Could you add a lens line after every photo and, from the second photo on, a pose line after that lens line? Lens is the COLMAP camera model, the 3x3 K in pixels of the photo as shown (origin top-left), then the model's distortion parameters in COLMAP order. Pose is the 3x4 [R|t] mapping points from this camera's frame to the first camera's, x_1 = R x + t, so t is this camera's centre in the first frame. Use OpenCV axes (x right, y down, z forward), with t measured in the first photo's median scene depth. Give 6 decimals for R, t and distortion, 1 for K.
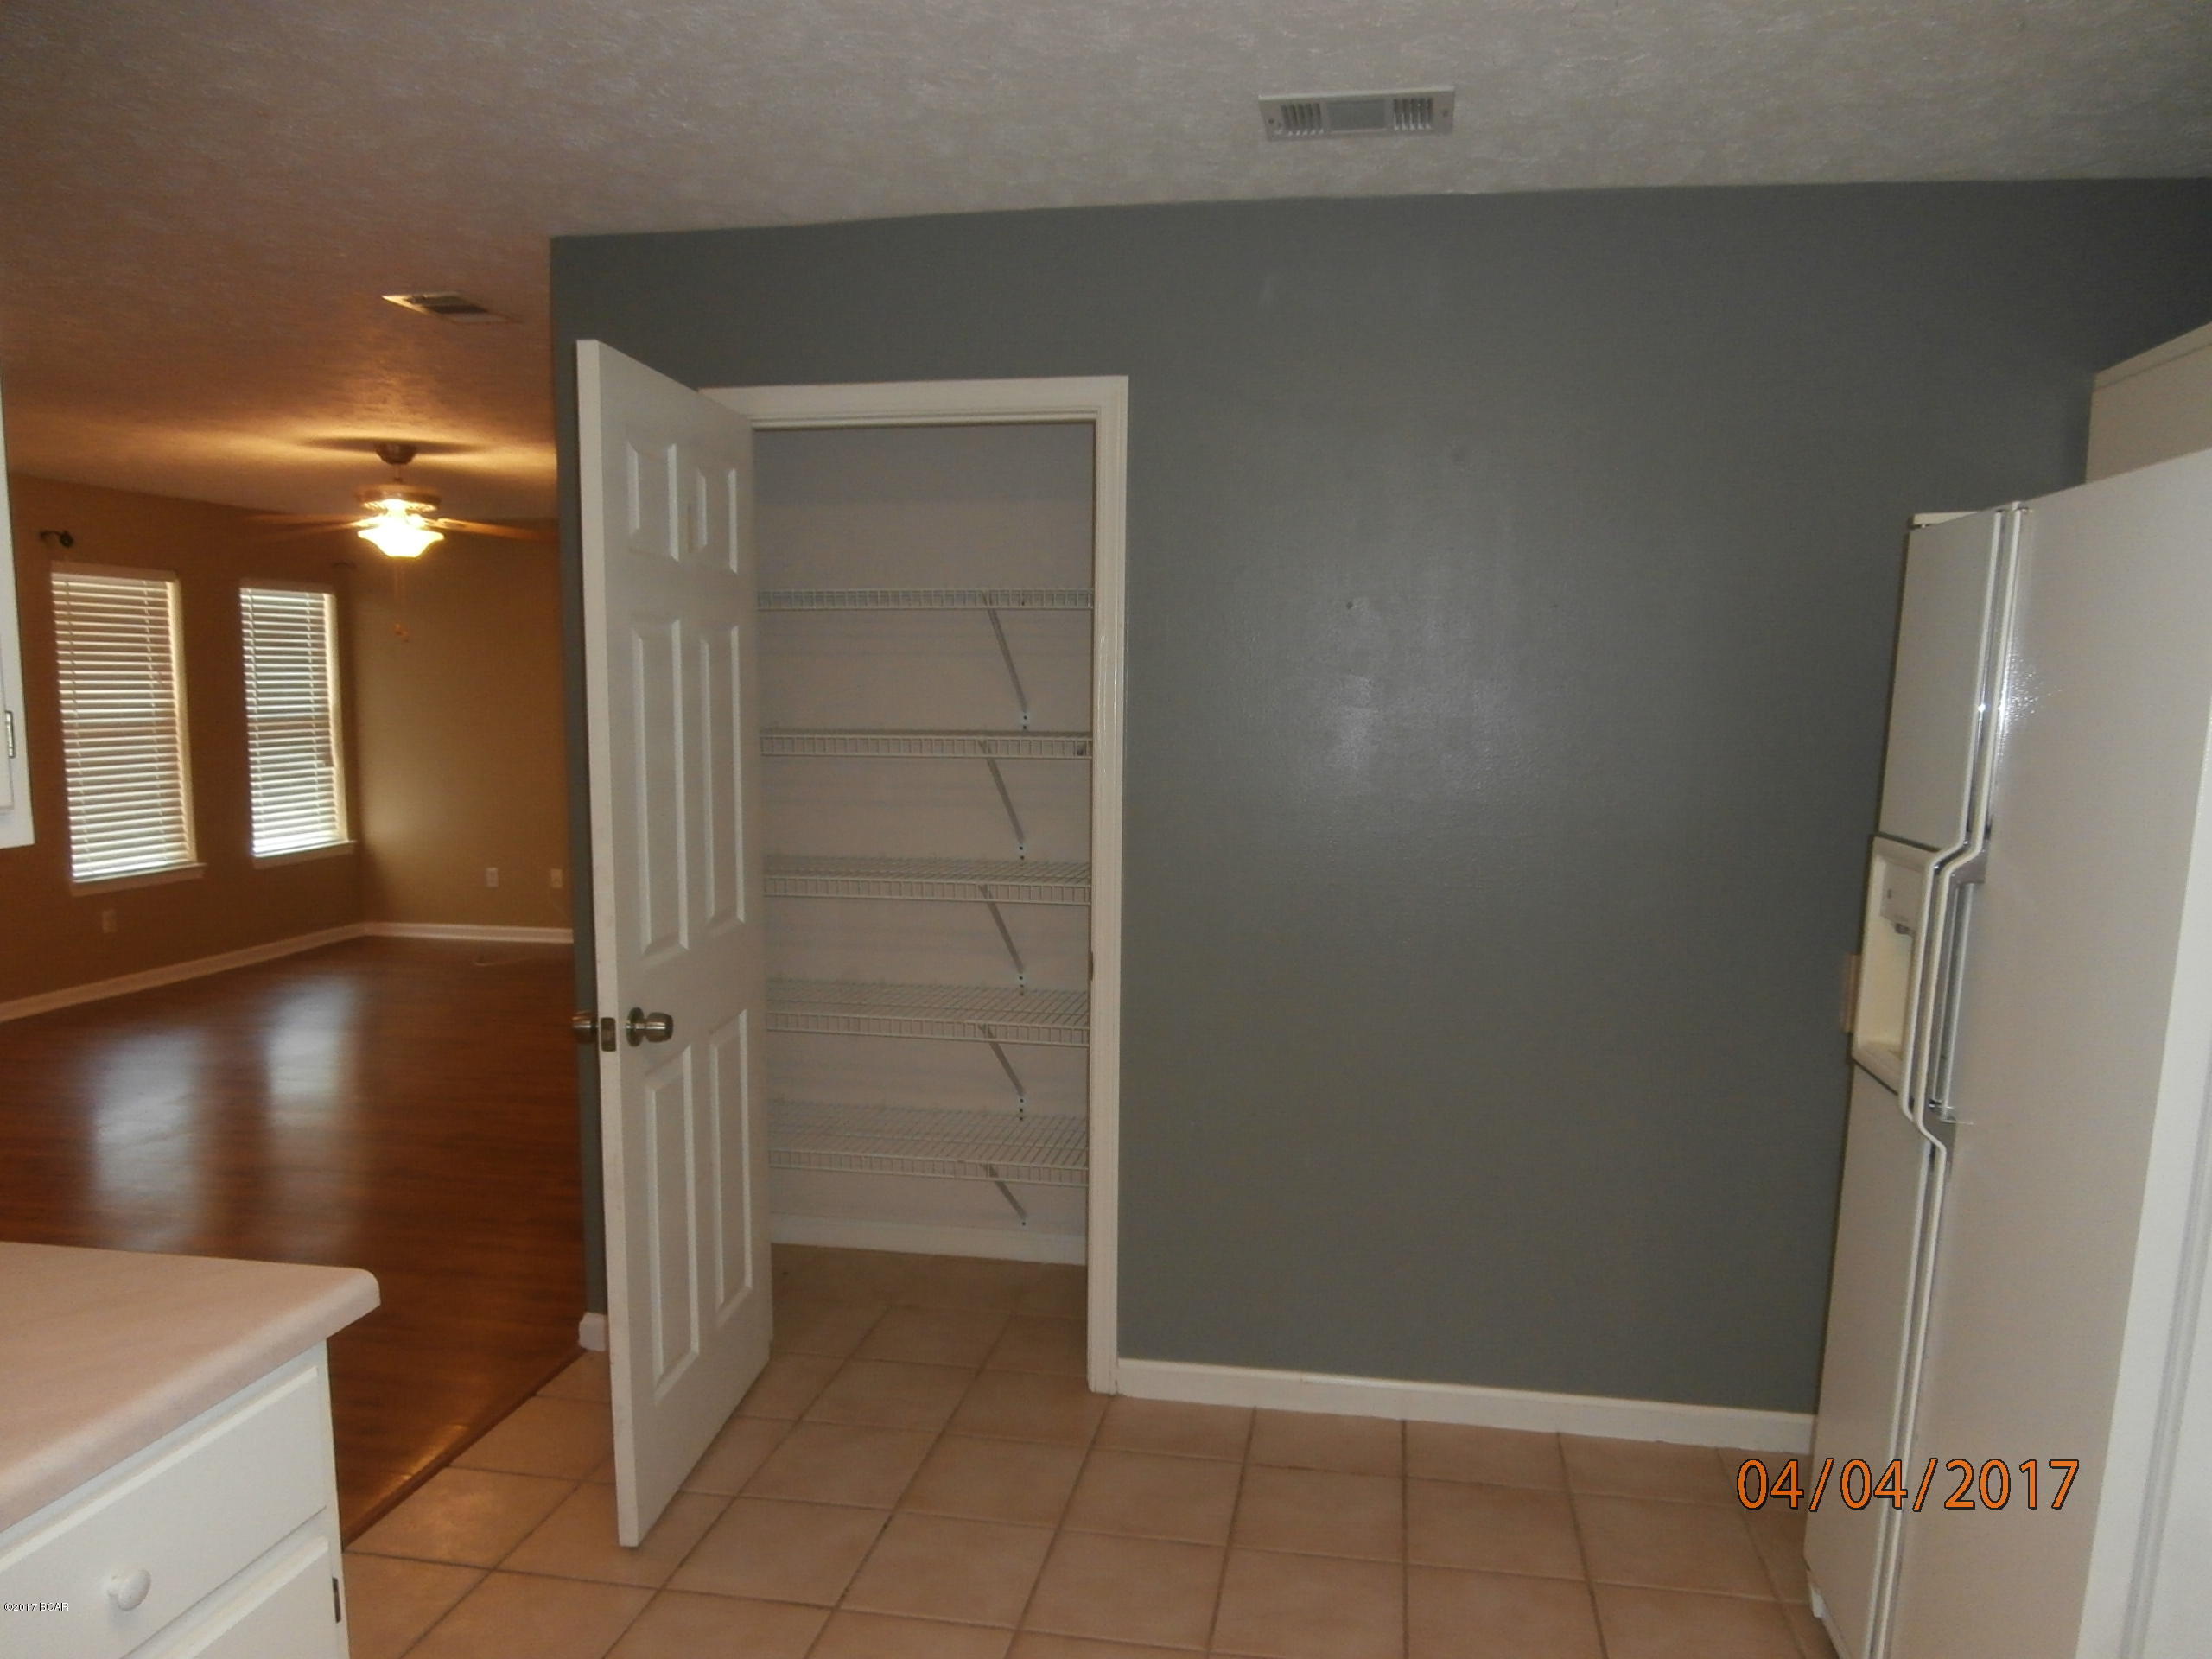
lens RADIAL K [[1569.2, 0, 1113.4], [0, 1569.2, 836.0], [0, 0, 1]] dist [-0.003189, 0.003885]
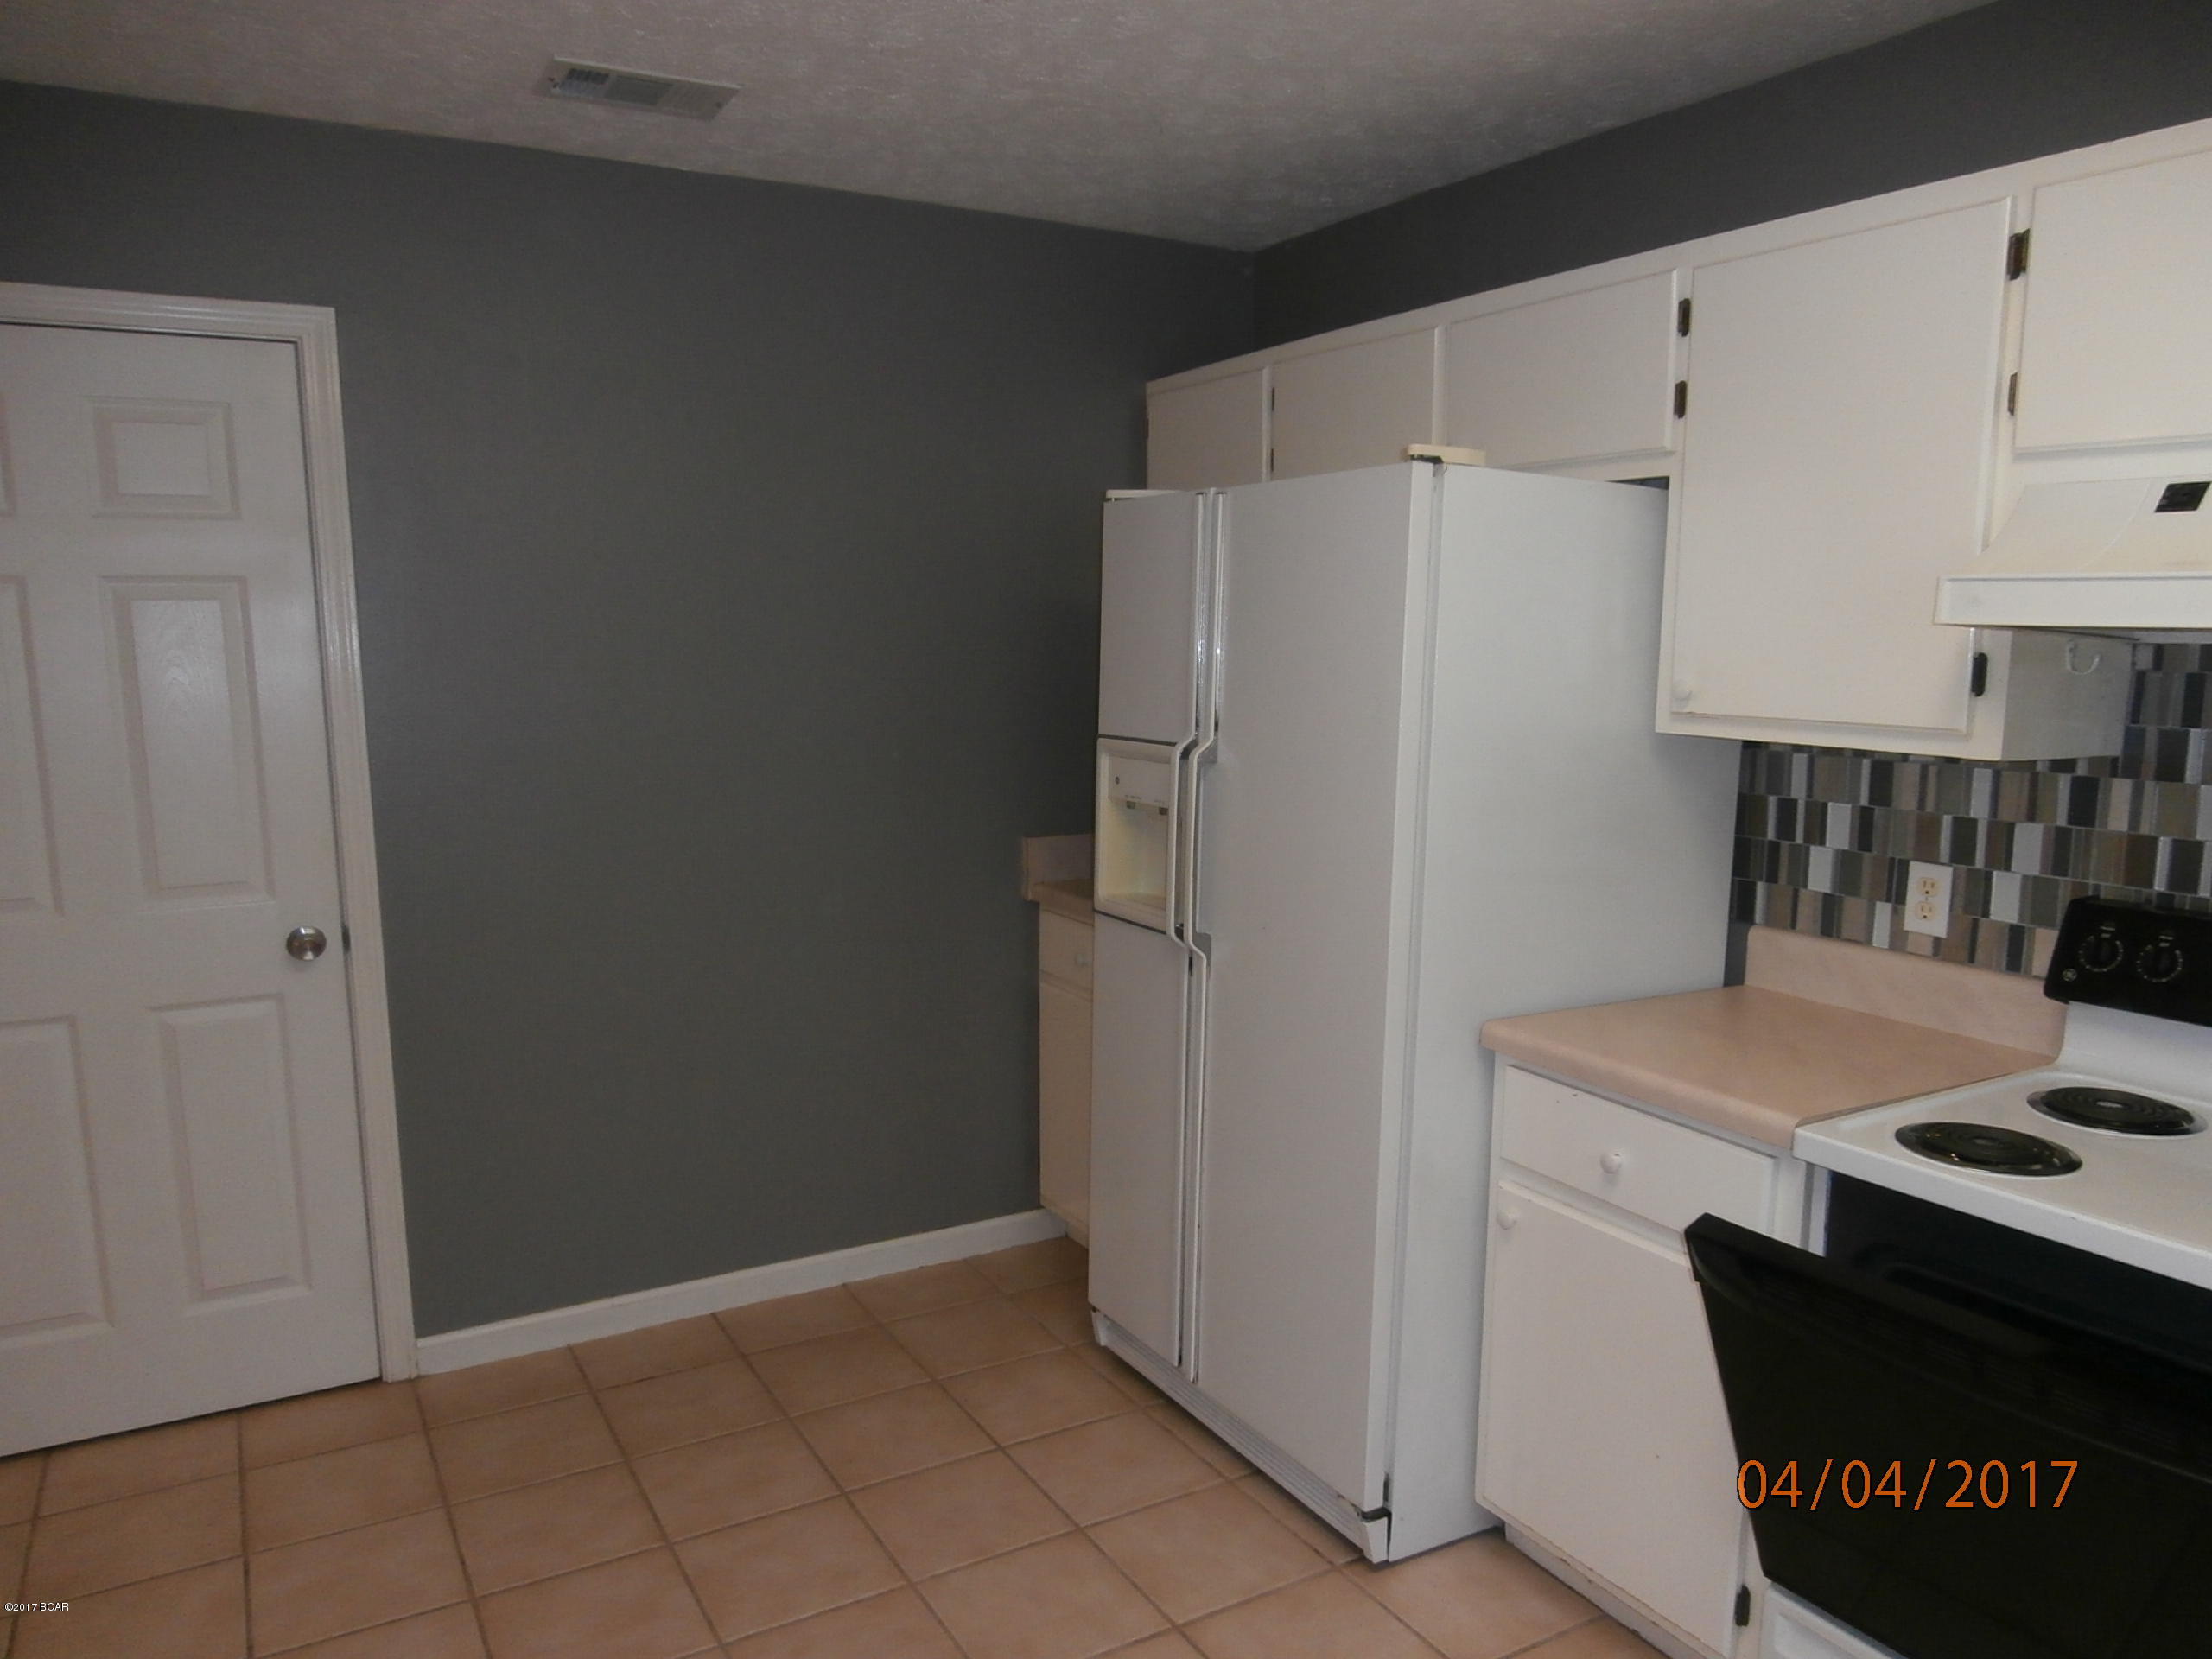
lens RADIAL K [[1569.2, 0, 1103.9], [0, 1569.2, 814.0], [0, 0, 1]] dist [-0.003189, 0.003885]
pose [[0.785865, -0.093023, 0.611361, -0.271220], [0.078770, 0.995626, 0.050238, -0.002289], [-0.613361, 0.008677, 0.789755, -0.022172]]
